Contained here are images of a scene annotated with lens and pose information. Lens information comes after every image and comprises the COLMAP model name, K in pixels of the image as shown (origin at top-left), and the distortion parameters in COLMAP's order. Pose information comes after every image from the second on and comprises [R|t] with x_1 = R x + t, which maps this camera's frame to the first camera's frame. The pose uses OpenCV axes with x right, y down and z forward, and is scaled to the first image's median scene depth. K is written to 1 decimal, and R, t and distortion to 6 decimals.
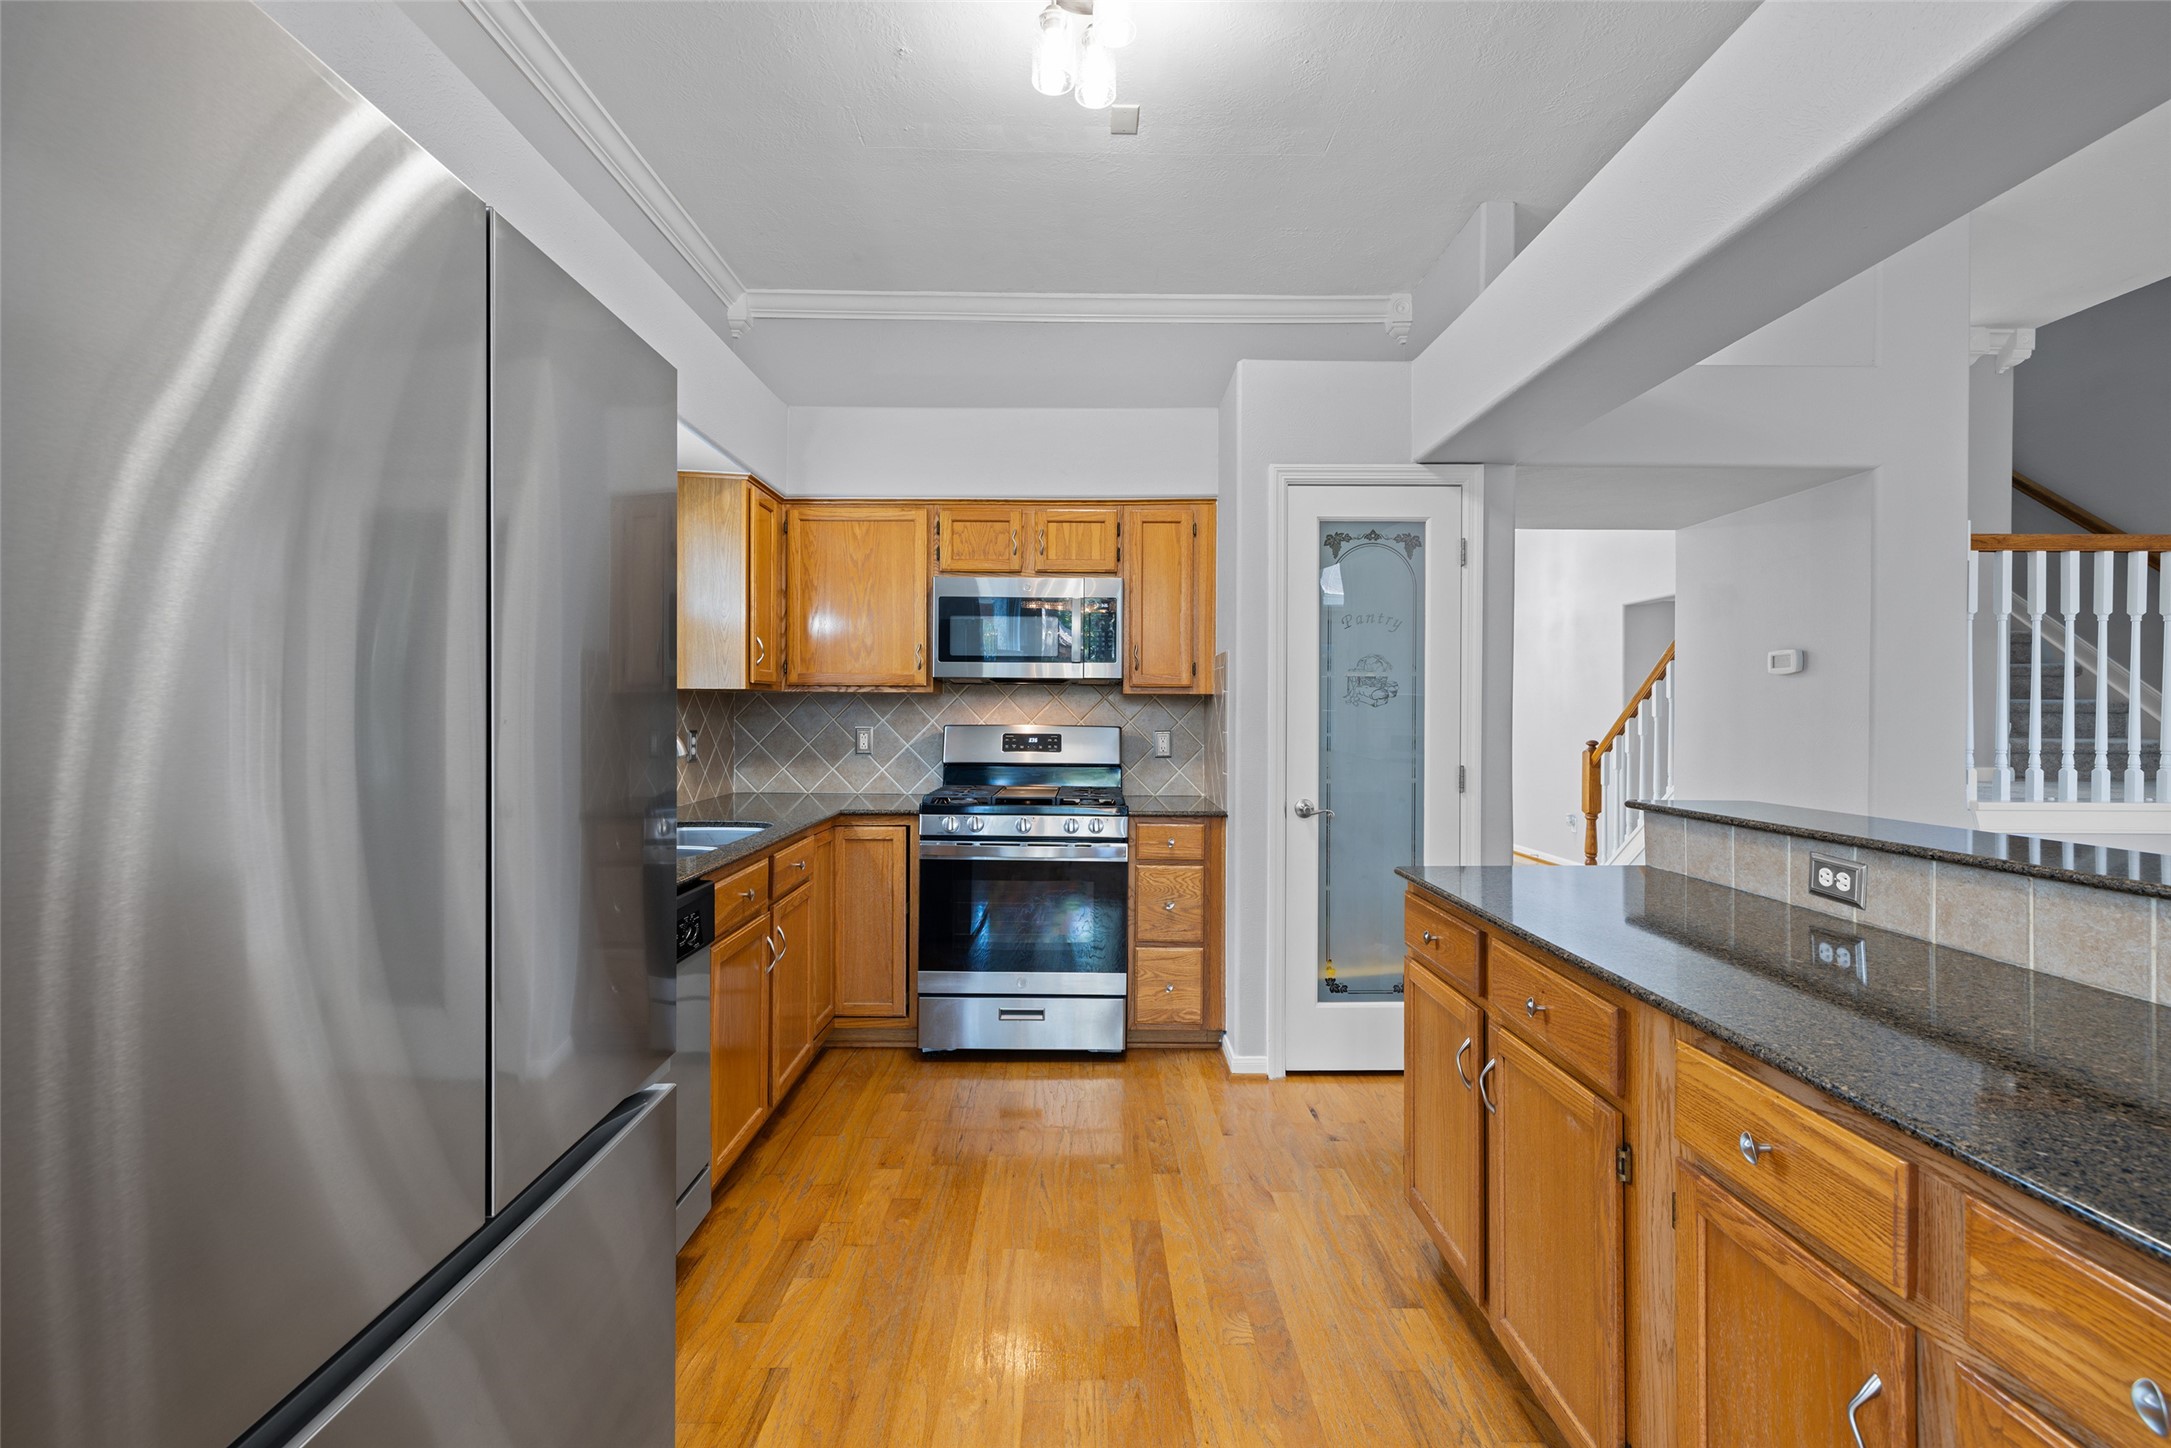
lens RADIAL K [[921.0, 0, 1085.8], [0, 921.0, 710.5], [0, 0, 1]] dist [0.002338, 0.001156]
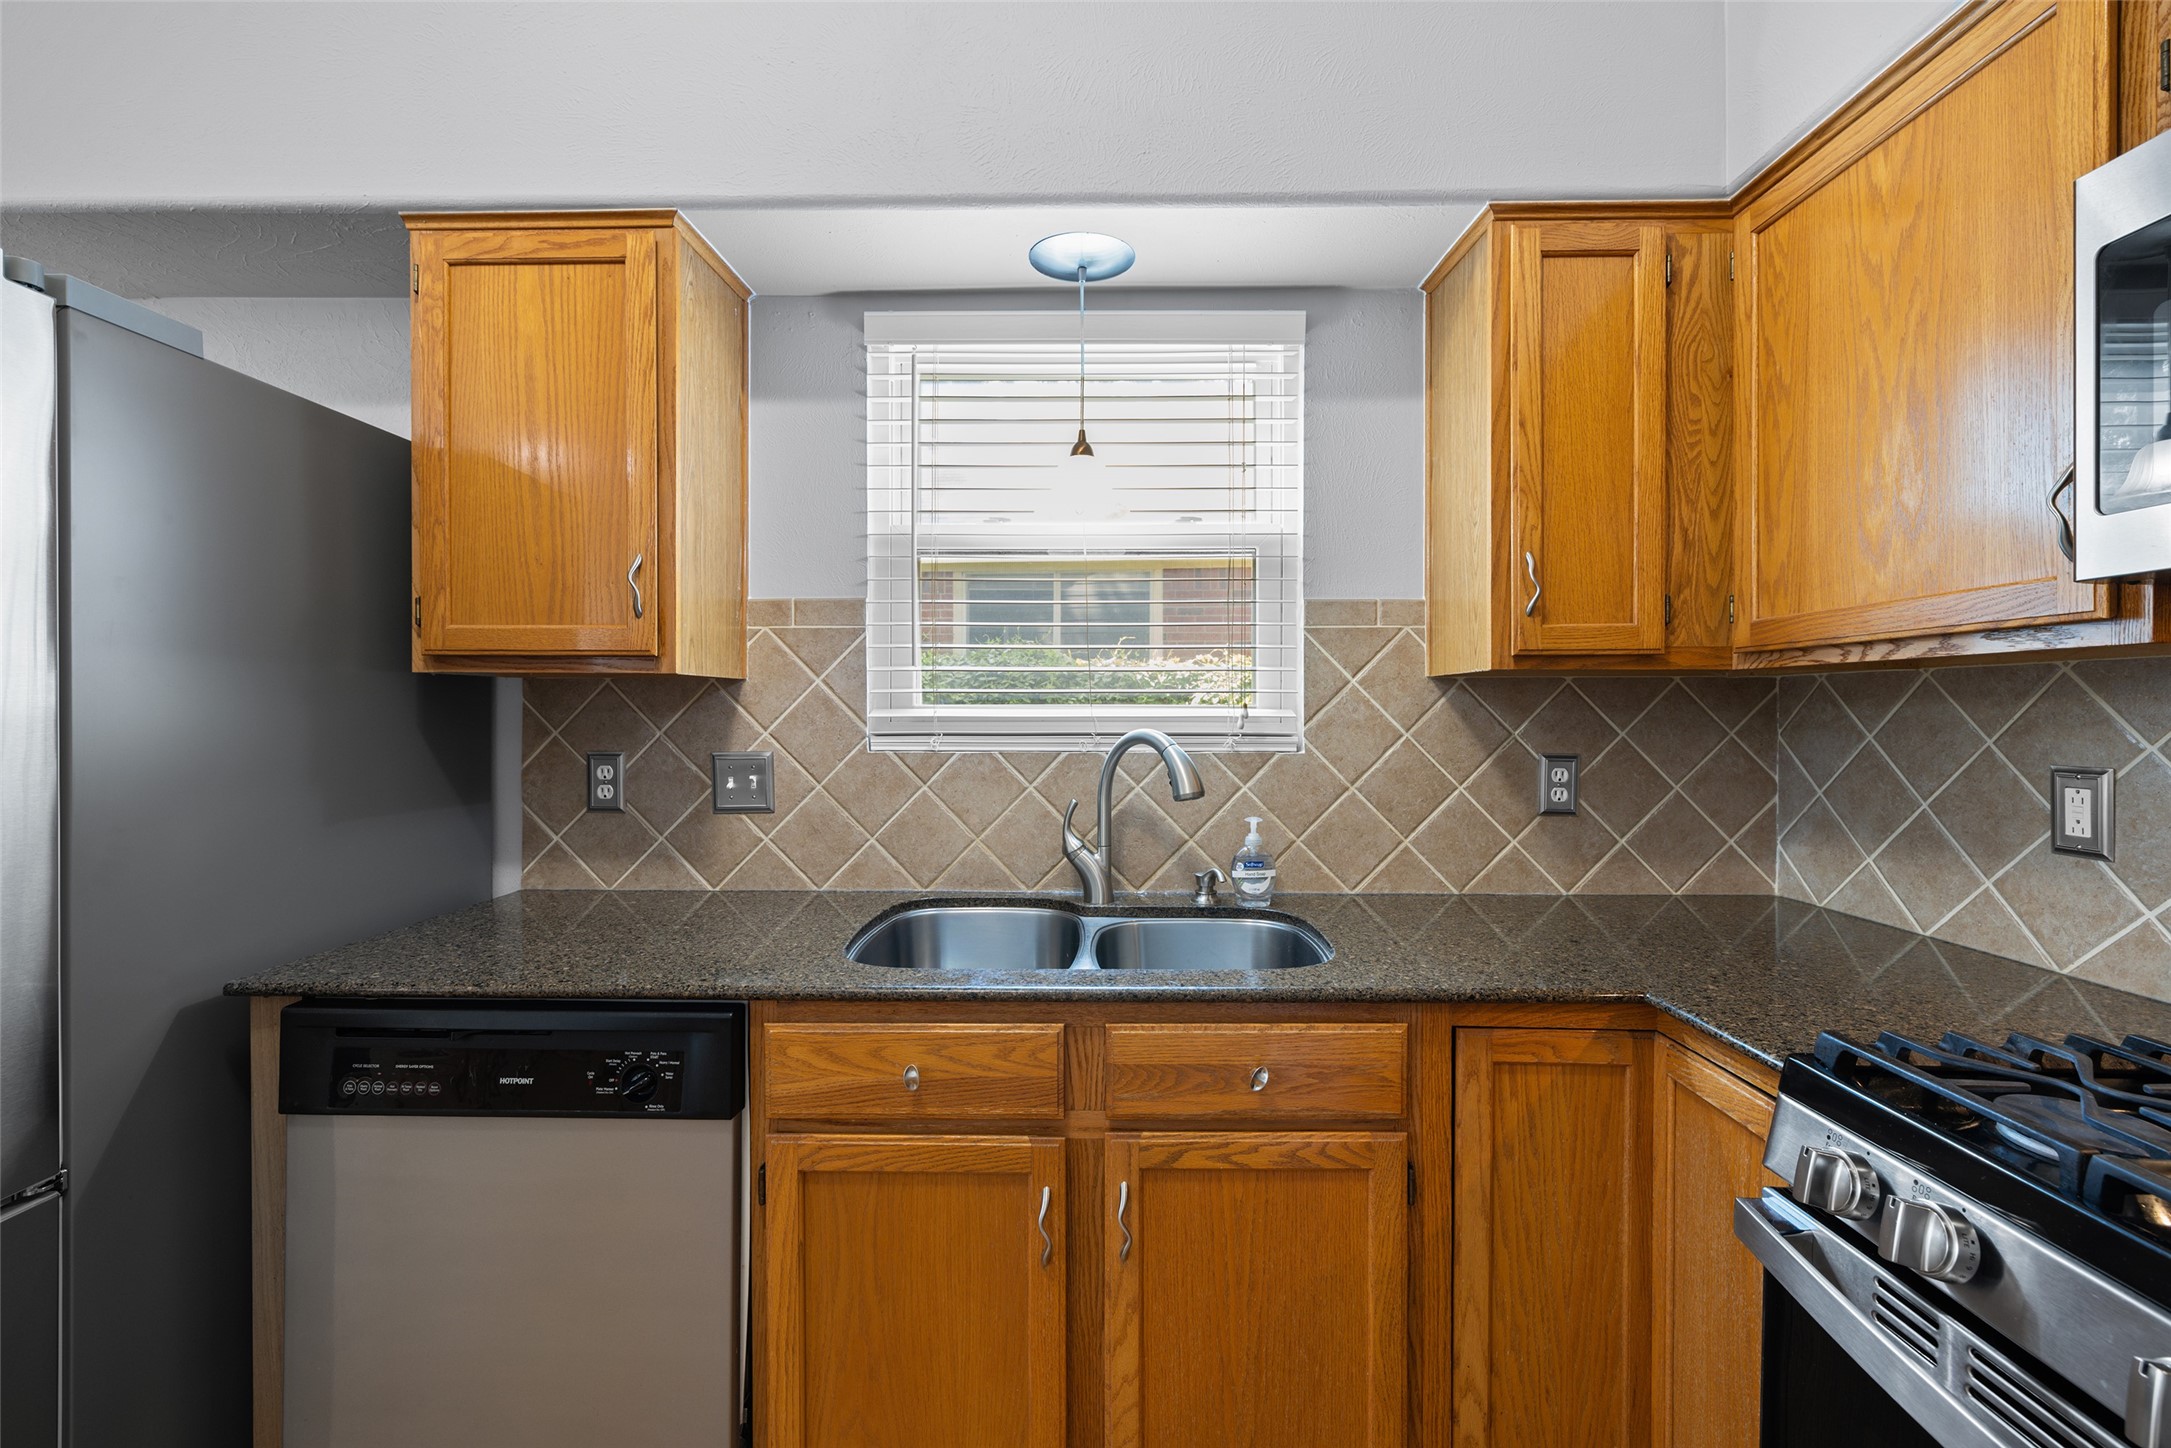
lens RADIAL K [[921.0, 0, 1097.3], [0, 921.0, 716.4], [0, 0, 1]] dist [0.002338, 0.001156]
pose [[-0.024968, 0.001288, -0.999687, 0.101409], [-0.002705, 0.999995, 0.001356, 0.000667], [0.999685, 0.002738, -0.024964, 0.787853]]
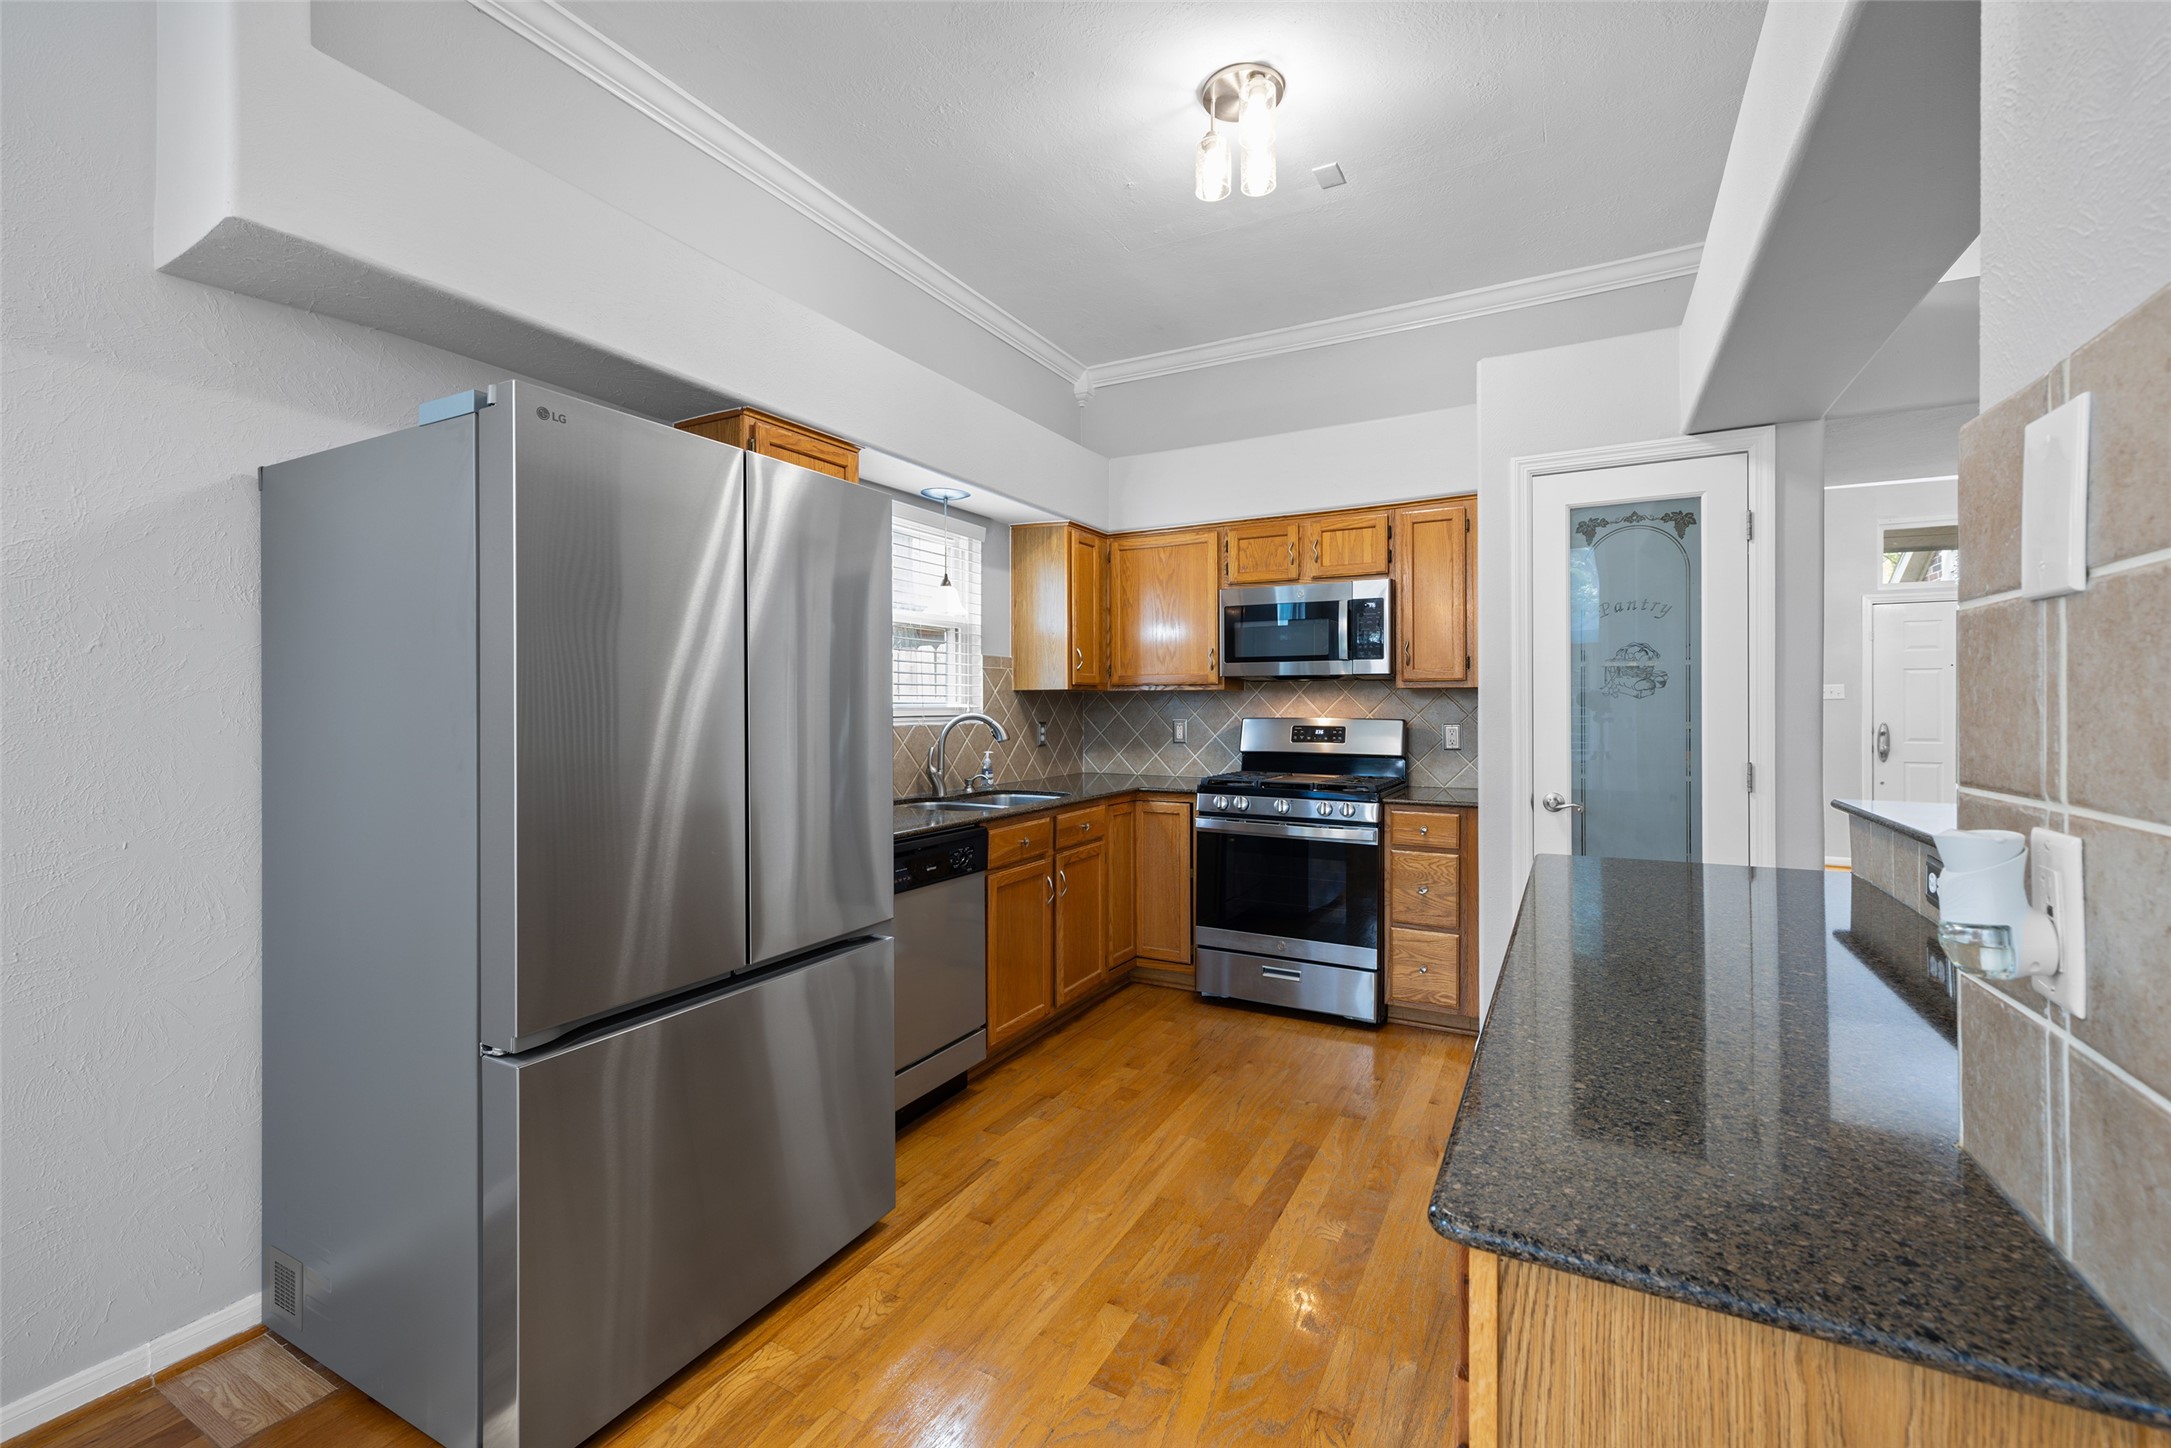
lens RADIAL K [[921.0, 0, 1080.1], [0, 921.0, 707.3], [0, 0, 1]] dist [0.002338, 0.001156]
pose [[0.871904, -0.005196, -0.489649, 0.262620], [0.005497, 0.999985, -0.000824, 0.002763], [0.489646, -0.001974, 0.871919, -0.100985]]
